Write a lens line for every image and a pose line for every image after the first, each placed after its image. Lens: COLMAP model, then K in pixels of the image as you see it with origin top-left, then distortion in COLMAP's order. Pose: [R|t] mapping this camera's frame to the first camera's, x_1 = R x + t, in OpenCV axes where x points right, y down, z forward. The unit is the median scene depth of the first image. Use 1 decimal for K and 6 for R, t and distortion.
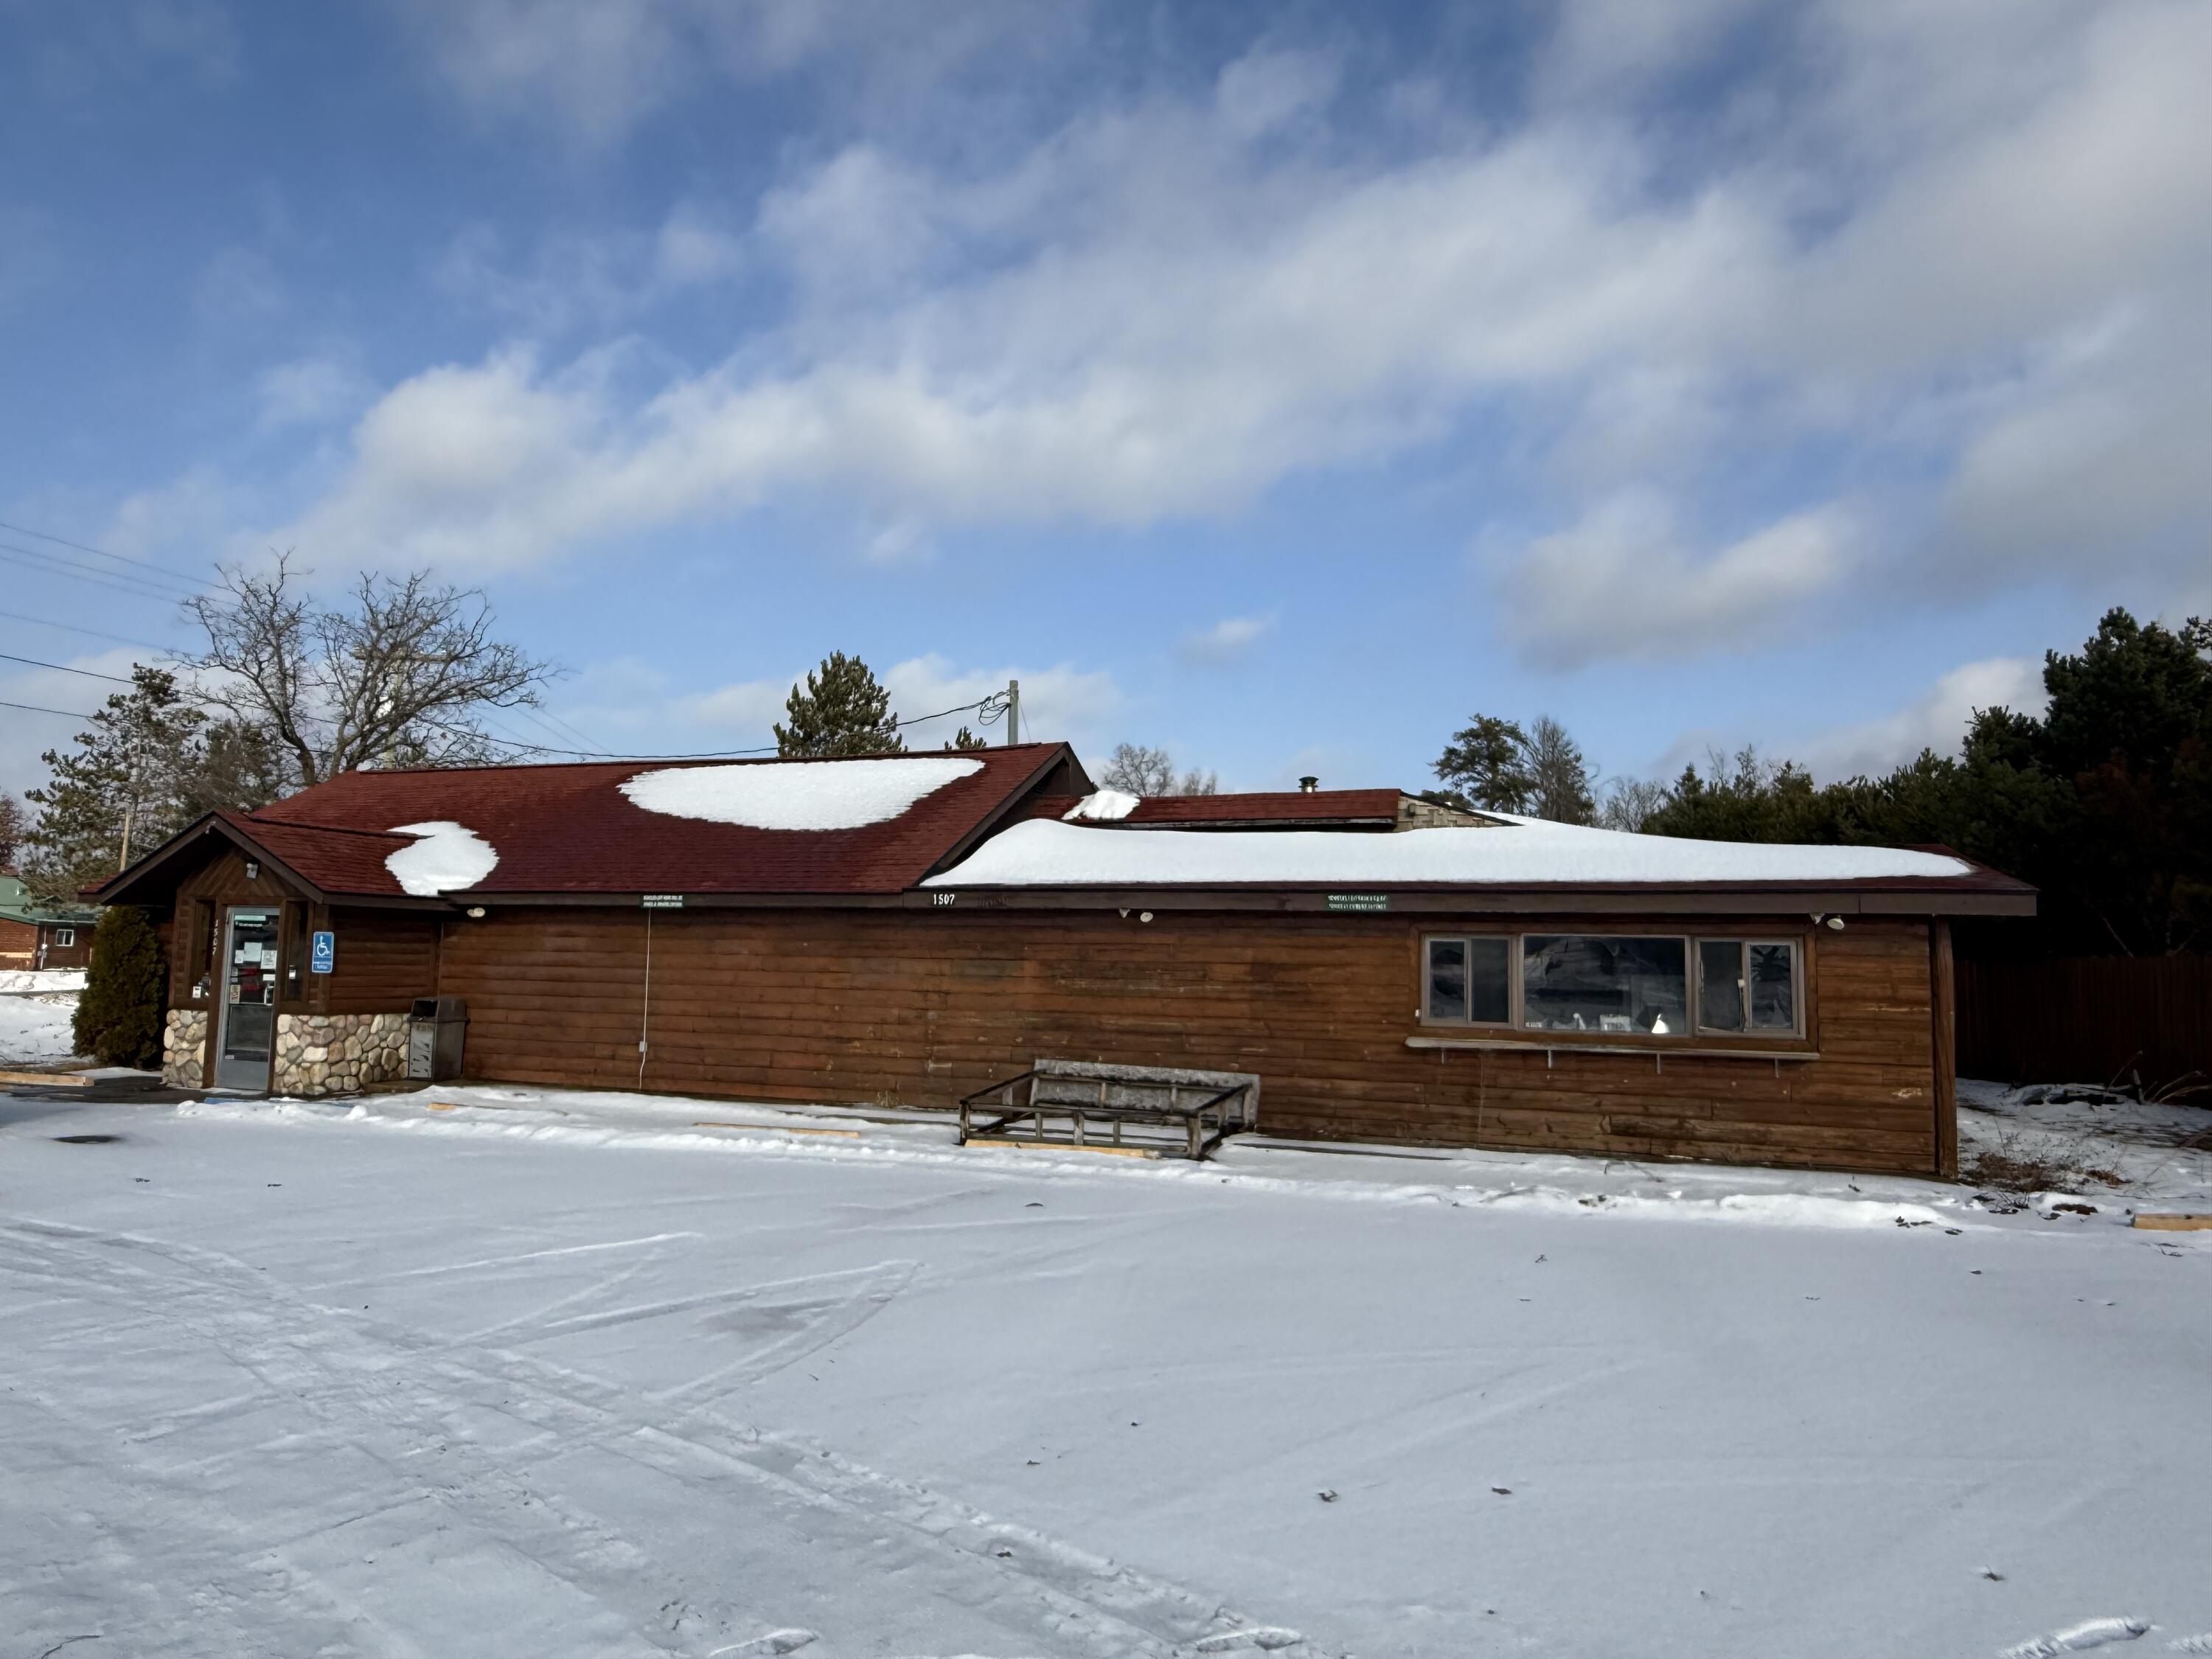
lens RADIAL K [[1412.2, 0, 1106.0], [0, 1412.2, 829.5], [0, 0, 1]] dist [0.001998, 0.000140]
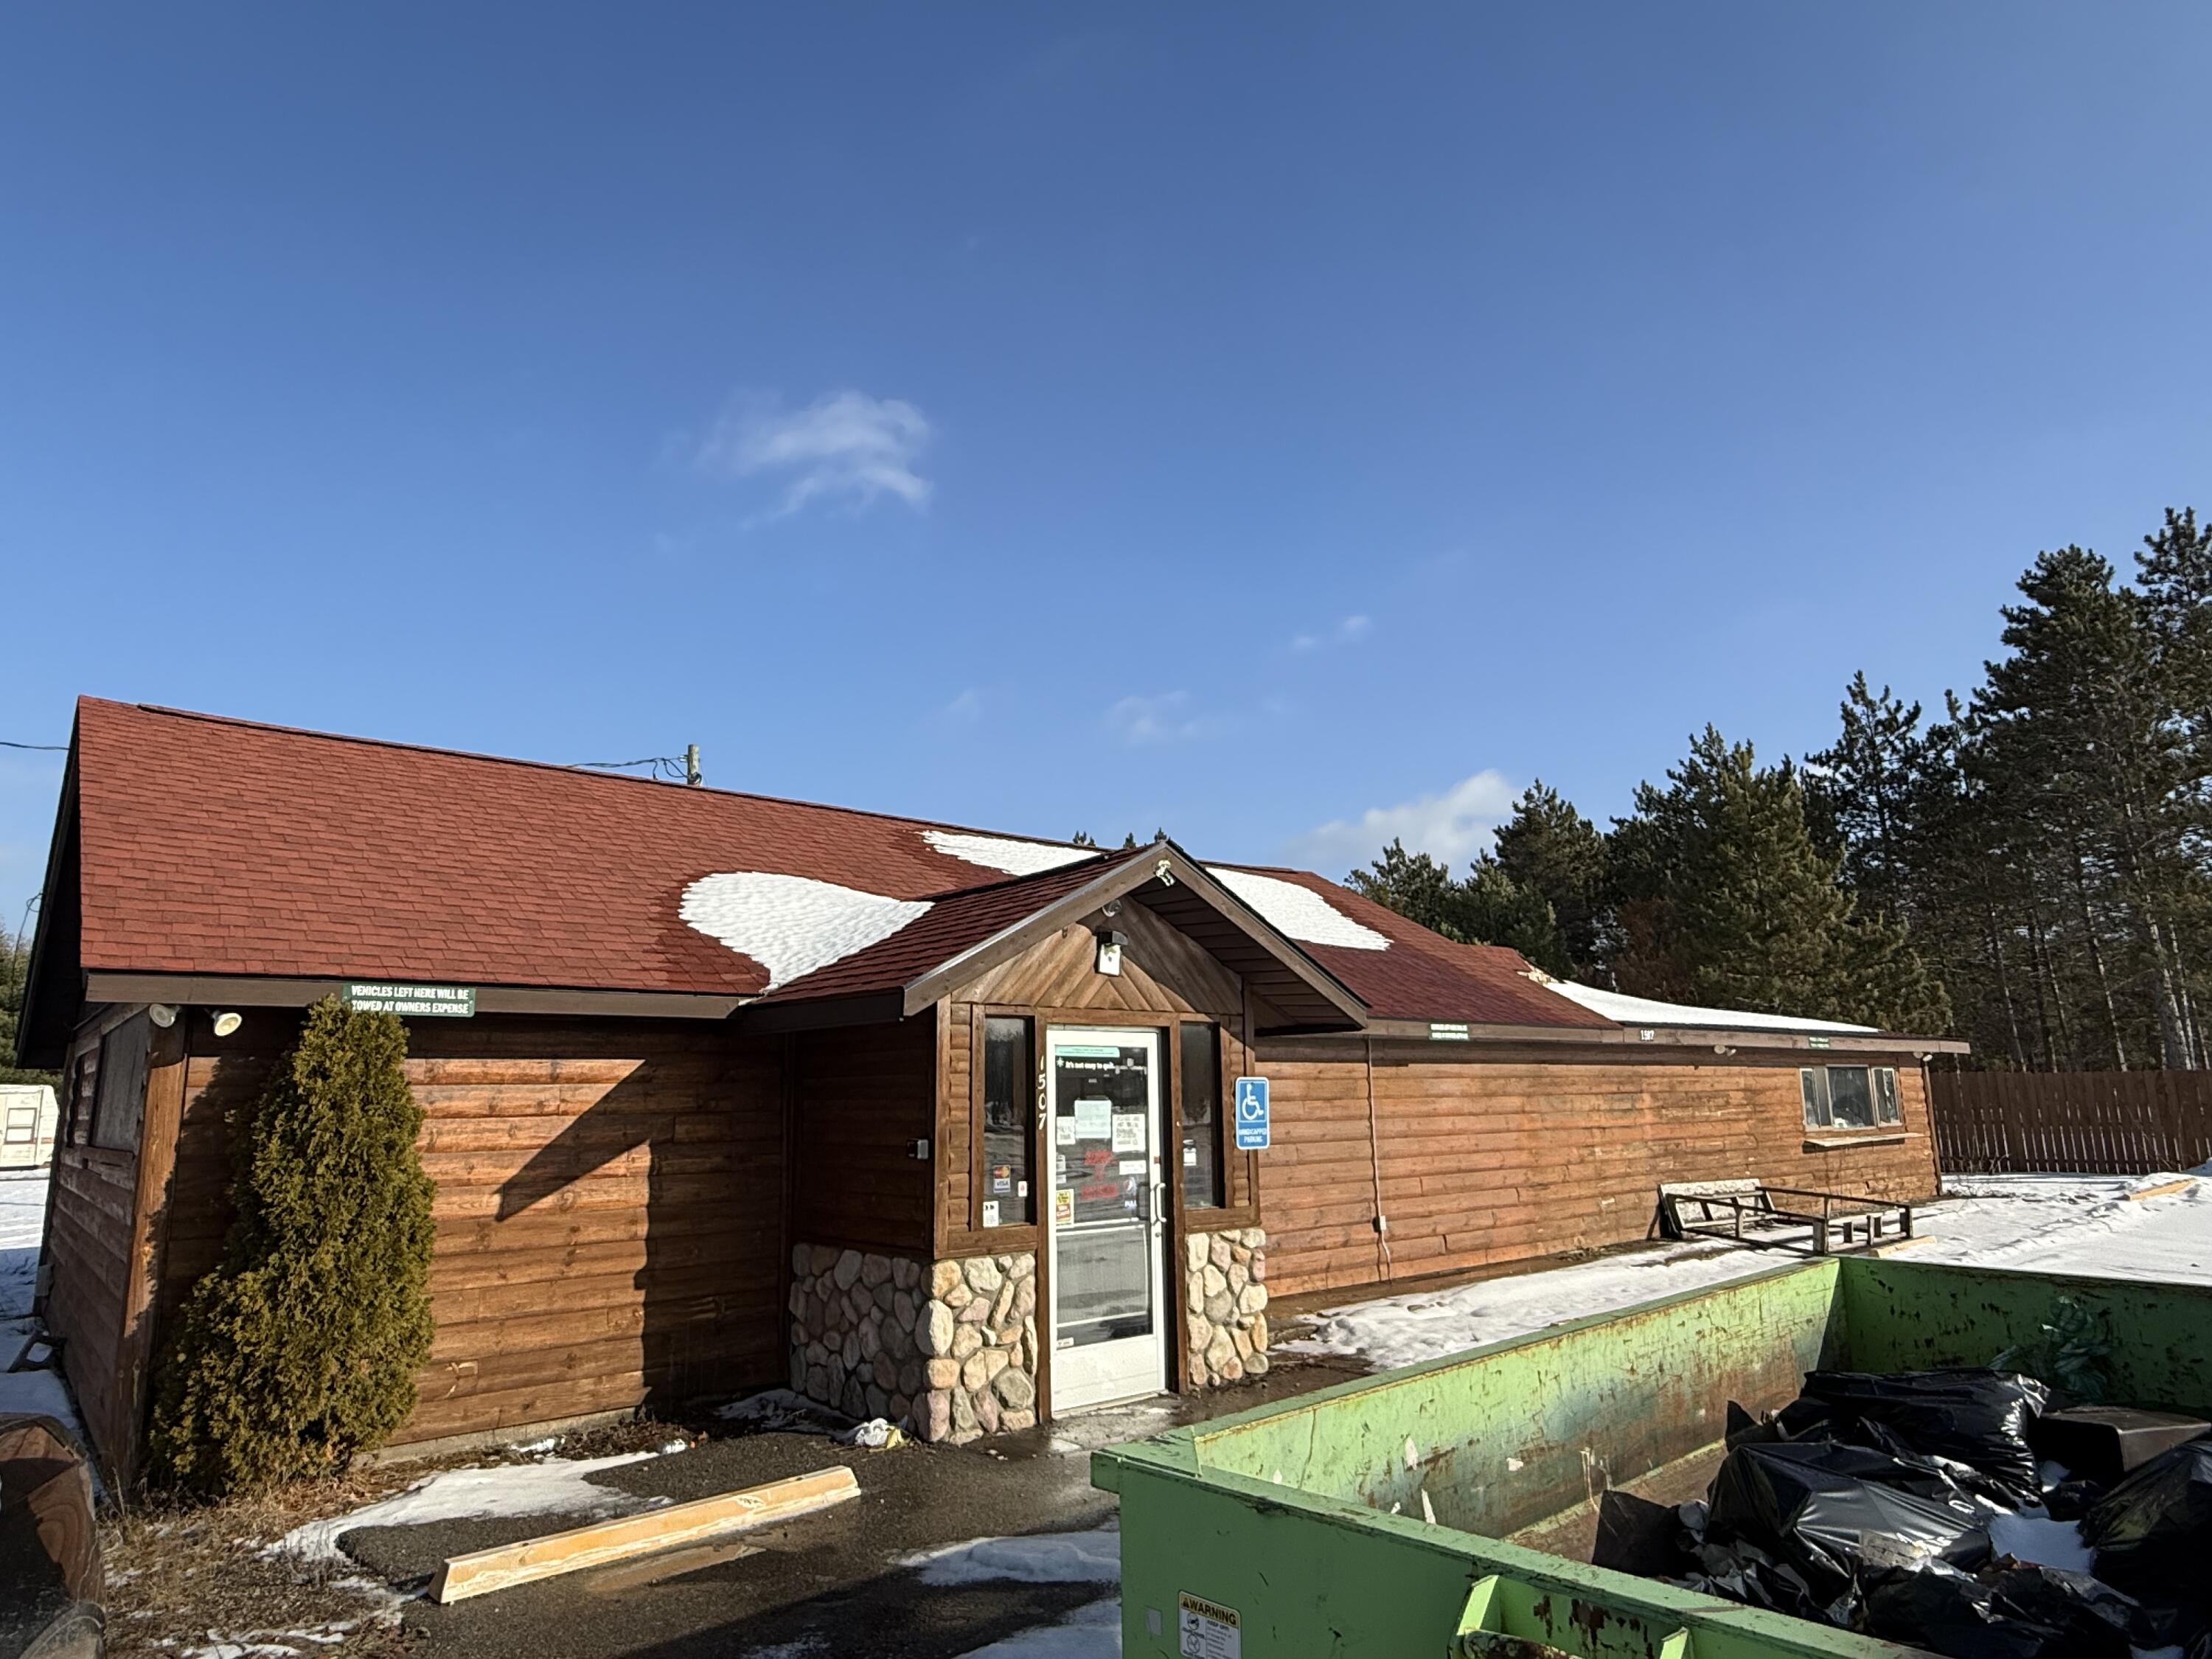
lens RADIAL K [[1340.5, 0, 1106.0], [0, 1340.5, 829.5], [0, 0, 1]] dist [0.002197, 0.001416]
pose [[0.473803, 0.145014, 0.868609, -1.093140], [-0.058794, 0.989357, -0.133102, 0.050095], [-0.878666, 0.011995, 0.477287, 0.808175]]
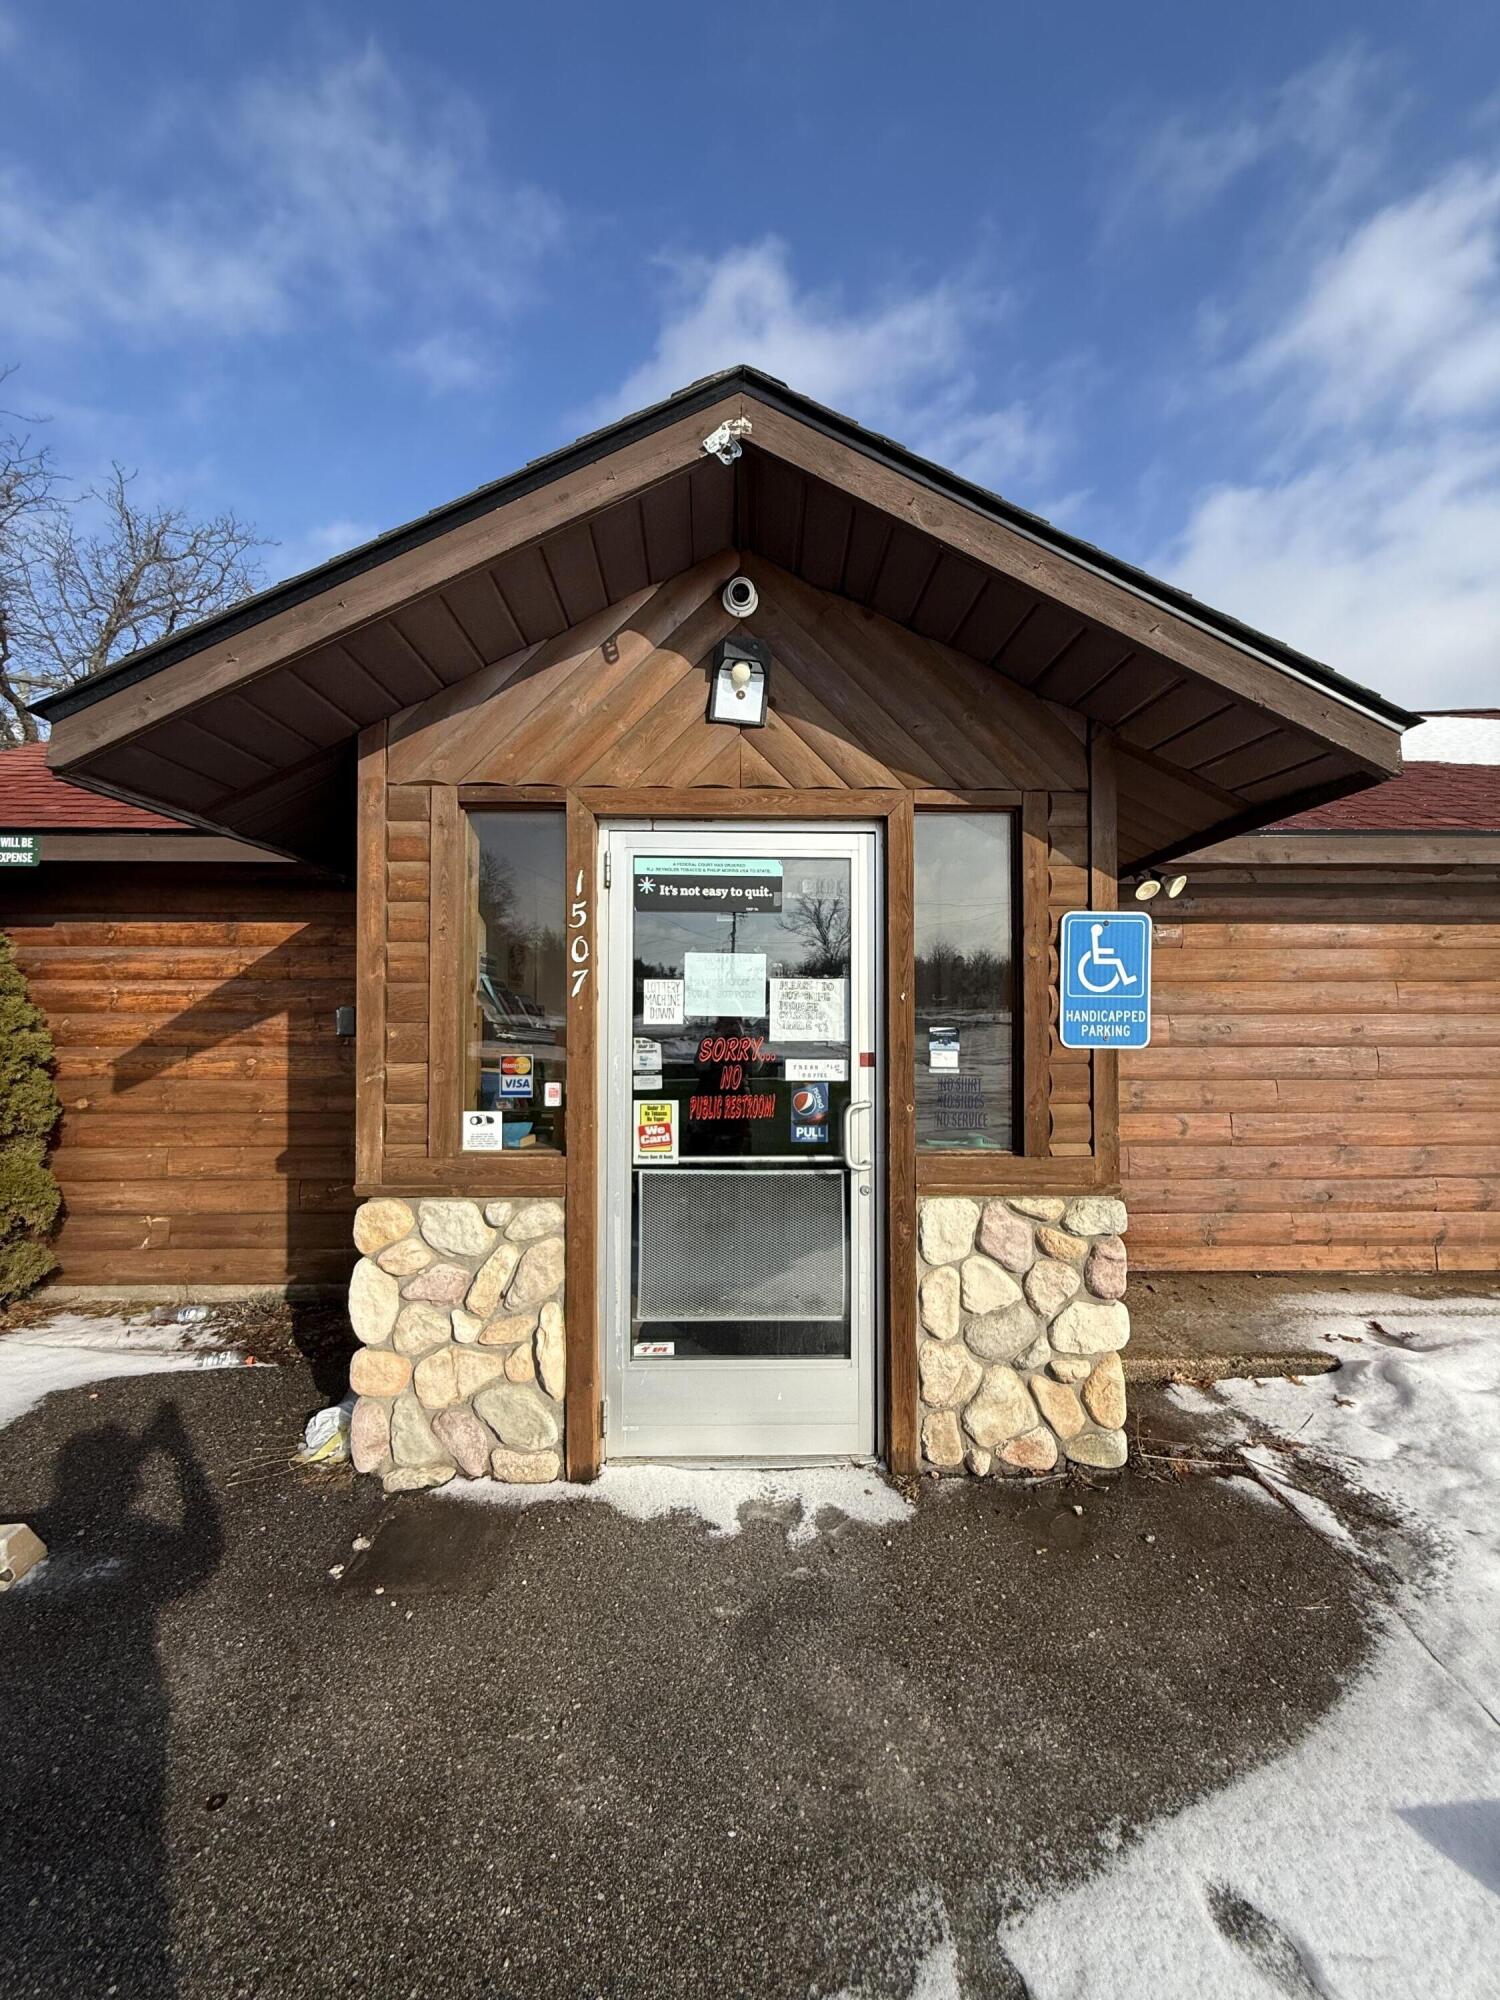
lens RADIAL K [[796.7, 0, 754.4], [0, 796.7, 998.5], [0, 0, 1]] dist [0.000158, 0.000940]
pose [[0.924006, -0.013655, 0.382135, -0.698373], [-0.018543, 0.996586, 0.080448, 0.080452], [-0.381929, -0.081420, 0.920598, 0.894328]]
